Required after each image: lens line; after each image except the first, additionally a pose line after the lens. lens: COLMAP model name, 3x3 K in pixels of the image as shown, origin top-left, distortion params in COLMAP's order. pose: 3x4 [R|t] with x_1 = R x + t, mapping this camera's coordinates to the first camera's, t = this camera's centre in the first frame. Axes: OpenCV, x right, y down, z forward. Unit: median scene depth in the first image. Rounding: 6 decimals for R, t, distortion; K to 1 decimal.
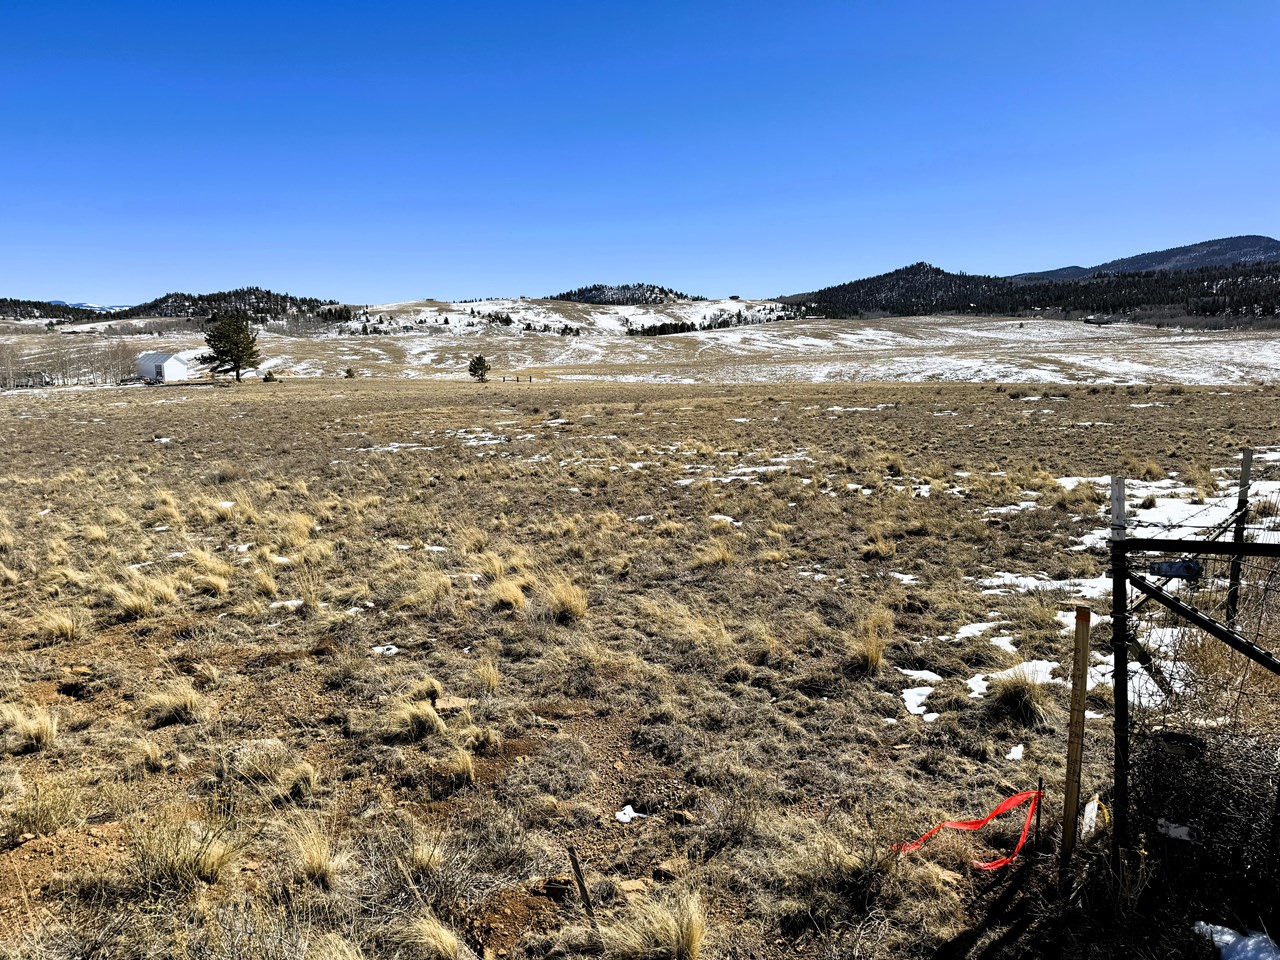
lens RADIAL K [[882.0, 0, 650.8], [0, 882.0, 488.4], [0, 0, 1]] dist [0.060220, -0.069120]
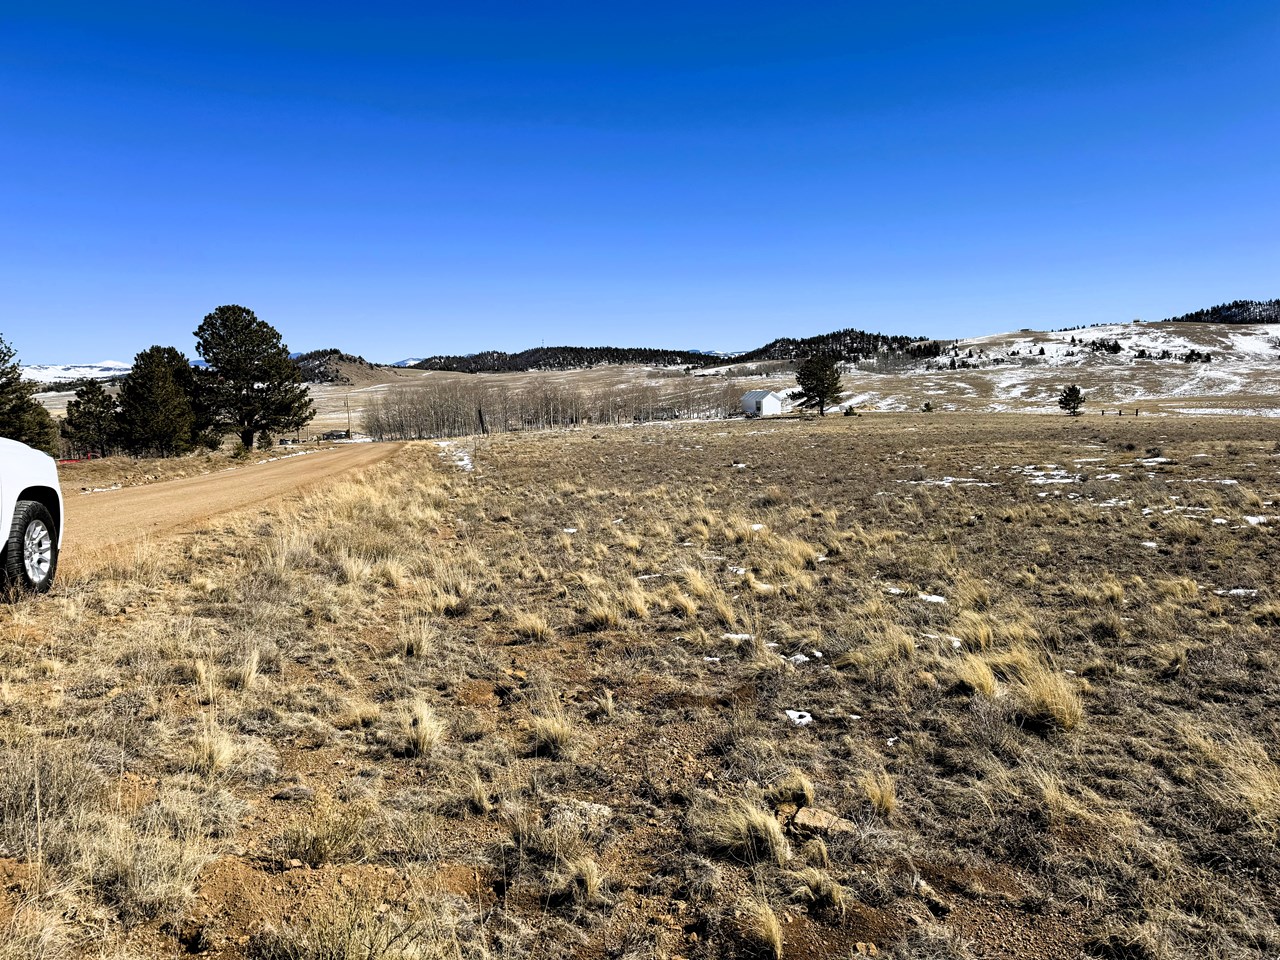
lens RADIAL K [[882.0, 0, 631.2], [0, 882.0, 478.8], [0, 0, 1]] dist [0.060220, -0.069120]
pose [[0.795089, 0.046252, -0.604727, 0.048307], [-0.076079, 0.996818, -0.023787, -0.005442], [0.601702, 0.064920, 0.796078, 0.170823]]
